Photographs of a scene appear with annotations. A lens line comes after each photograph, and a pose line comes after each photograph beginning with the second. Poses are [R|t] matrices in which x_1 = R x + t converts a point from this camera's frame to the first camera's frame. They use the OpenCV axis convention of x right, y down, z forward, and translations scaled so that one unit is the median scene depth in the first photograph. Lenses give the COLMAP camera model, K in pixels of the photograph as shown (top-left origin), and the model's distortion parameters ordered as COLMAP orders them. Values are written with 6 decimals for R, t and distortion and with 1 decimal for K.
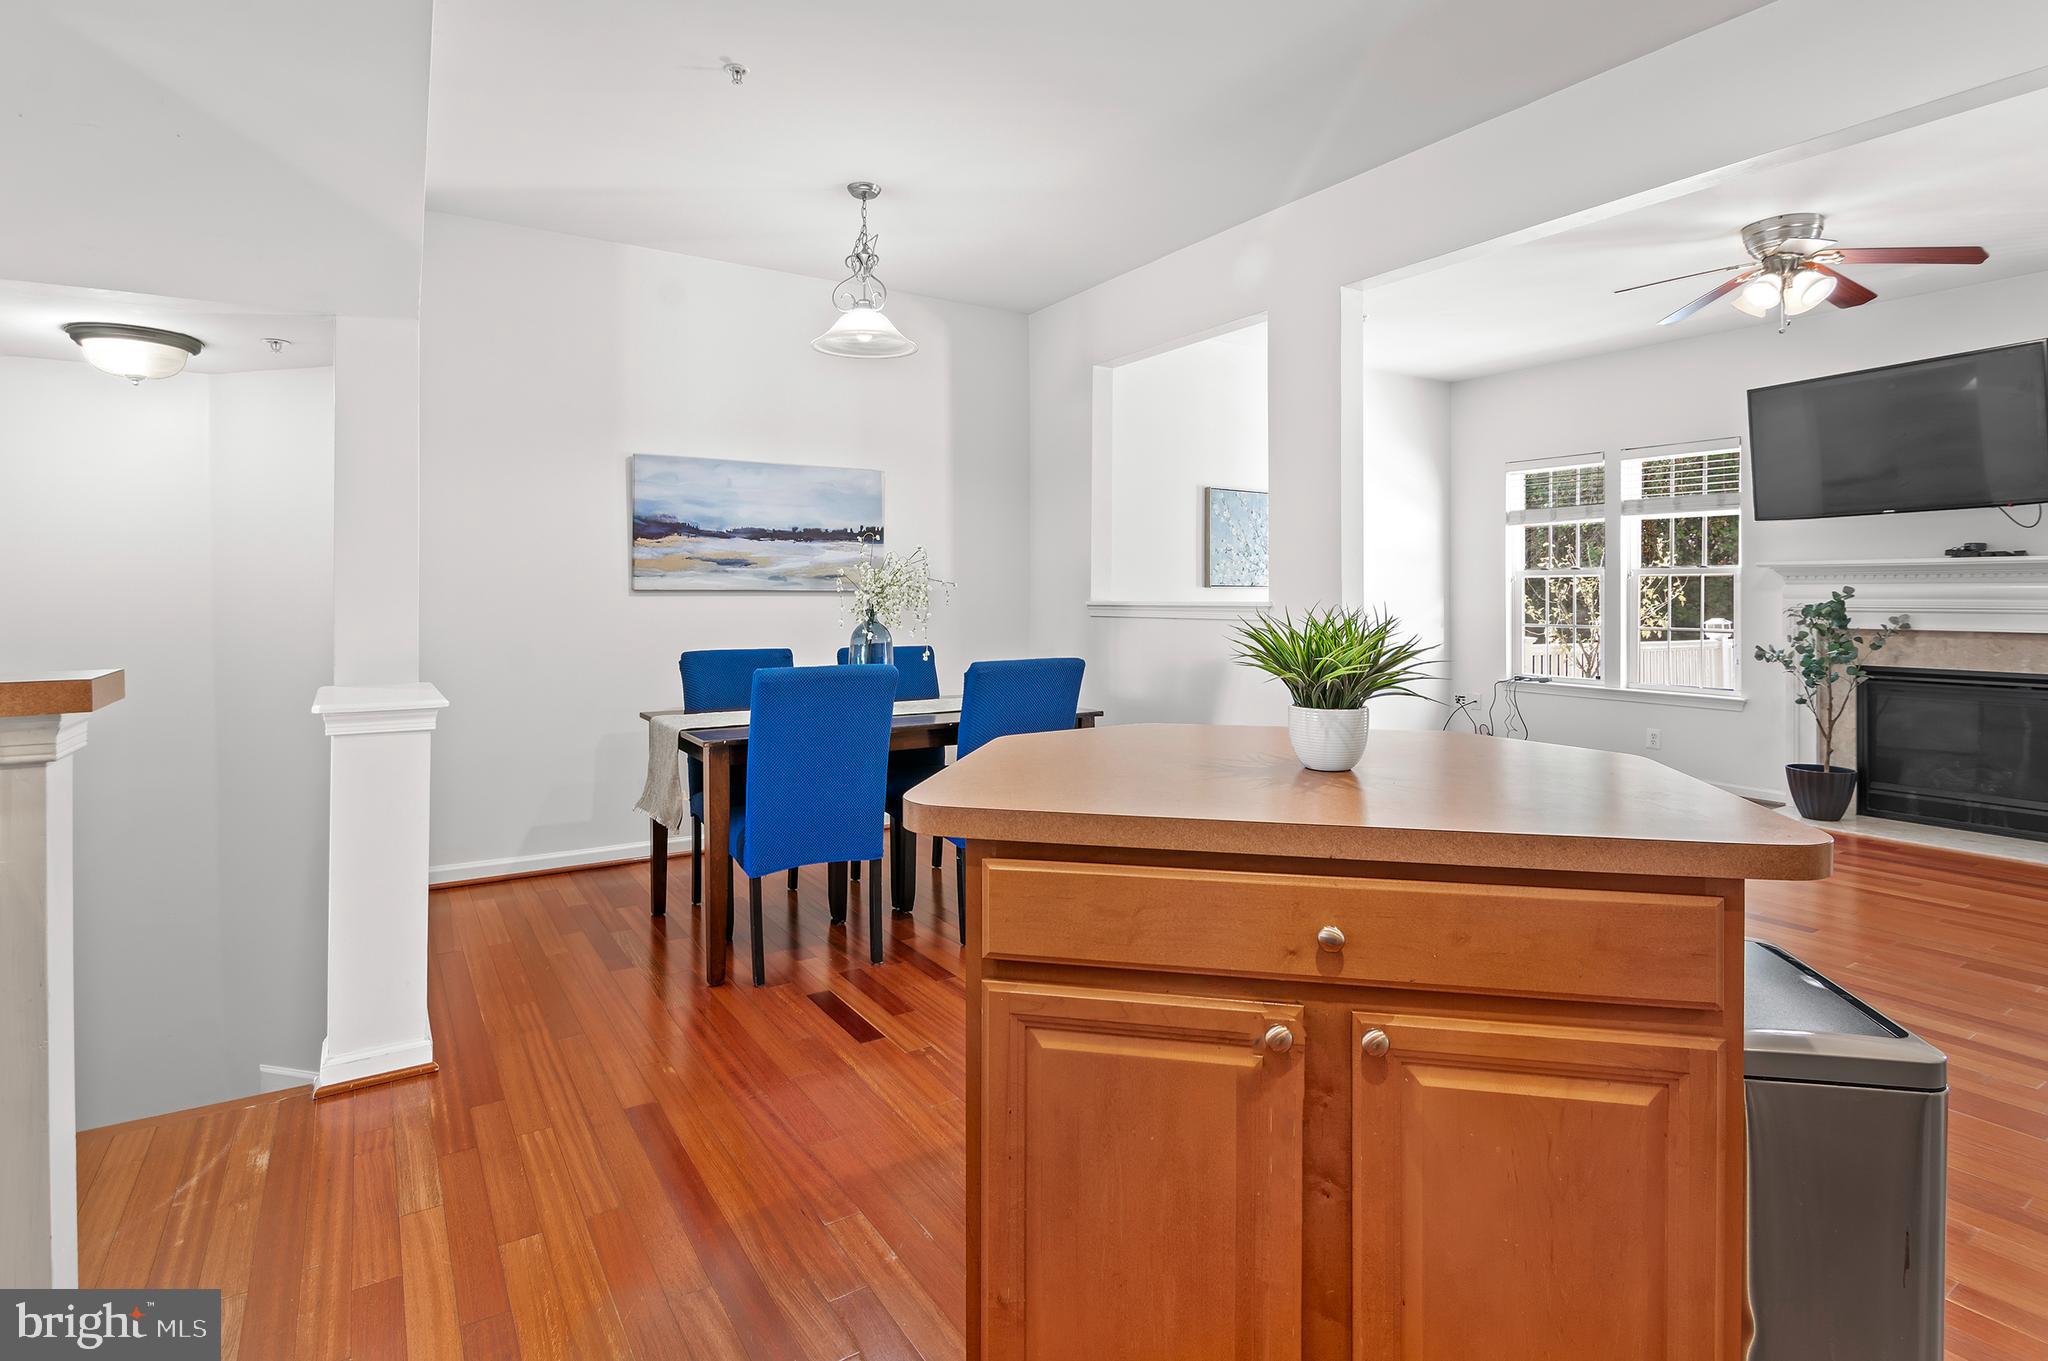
lens RADIAL K [[1015.5, 0, 1029.0], [0, 1015.5, 591.2], [0, 0, 1]] dist [-0.002051, -0.006269]
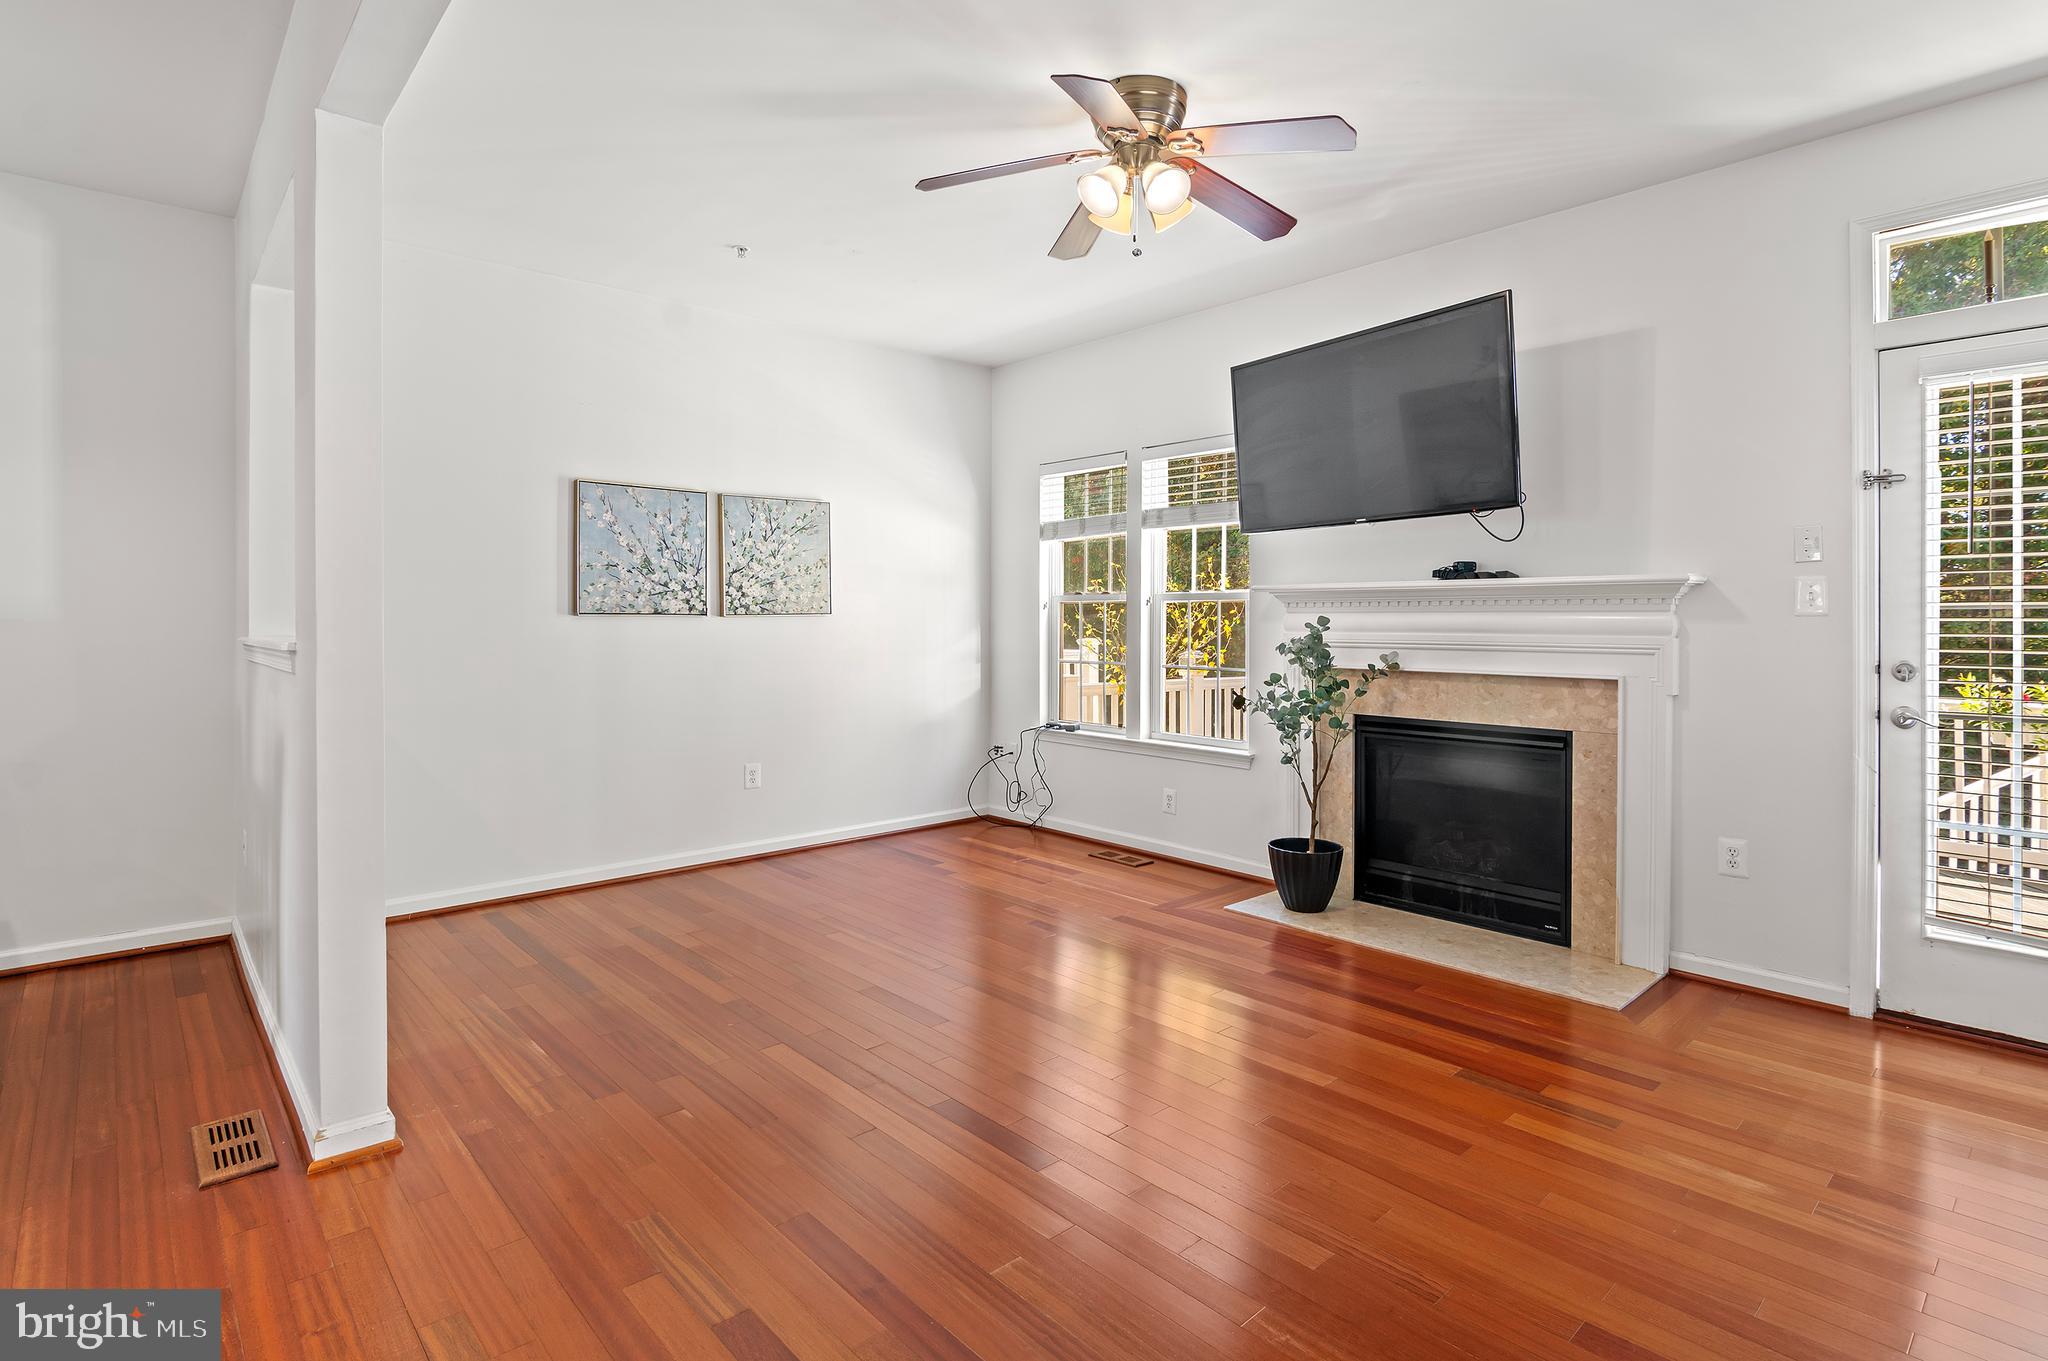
lens RADIAL K [[1015.5, 0, 1025.2], [0, 1015.5, 618.8], [0, 0, 1]] dist [-0.002051, -0.006269]
pose [[0.986962, 0.000311, 0.160952, 0.359652], [-0.001035, 0.999990, 0.004414, -0.004451], [-0.160949, -0.004523, 0.986952, 0.206011]]
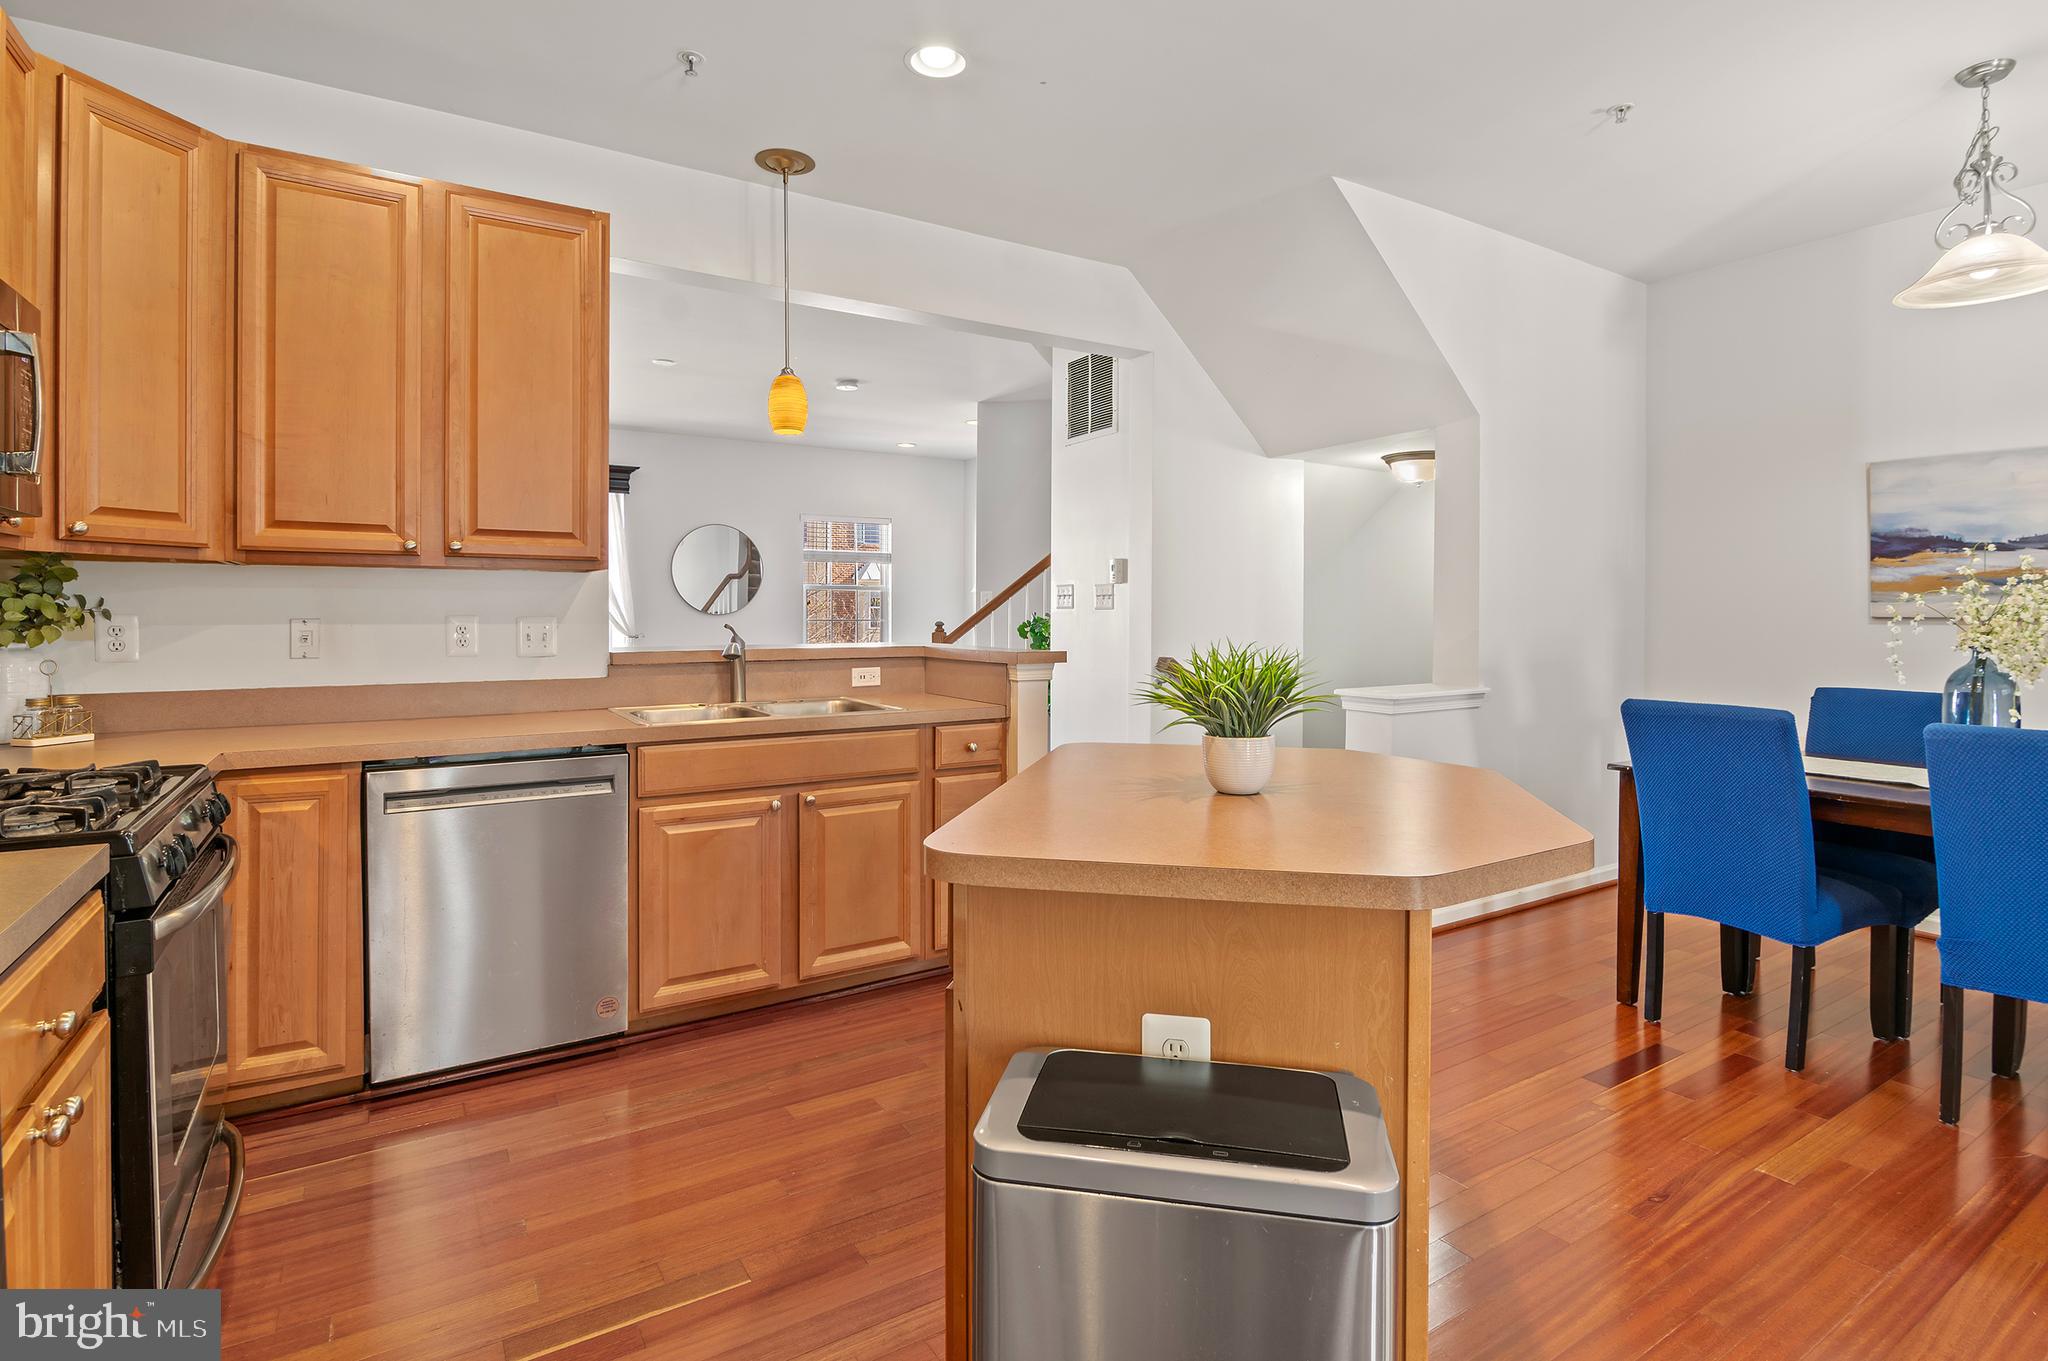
lens RADIAL K [[1015.5, 0, 1042.3], [0, 1015.5, 622.1], [0, 0, 1]] dist [-0.002051, -0.006269]
pose [[0.006837, 0.012826, -0.999894, 1.711664], [-0.000928, 0.999917, 0.012820, -0.026428], [0.999976, 0.000841, 0.006849, 0.973122]]
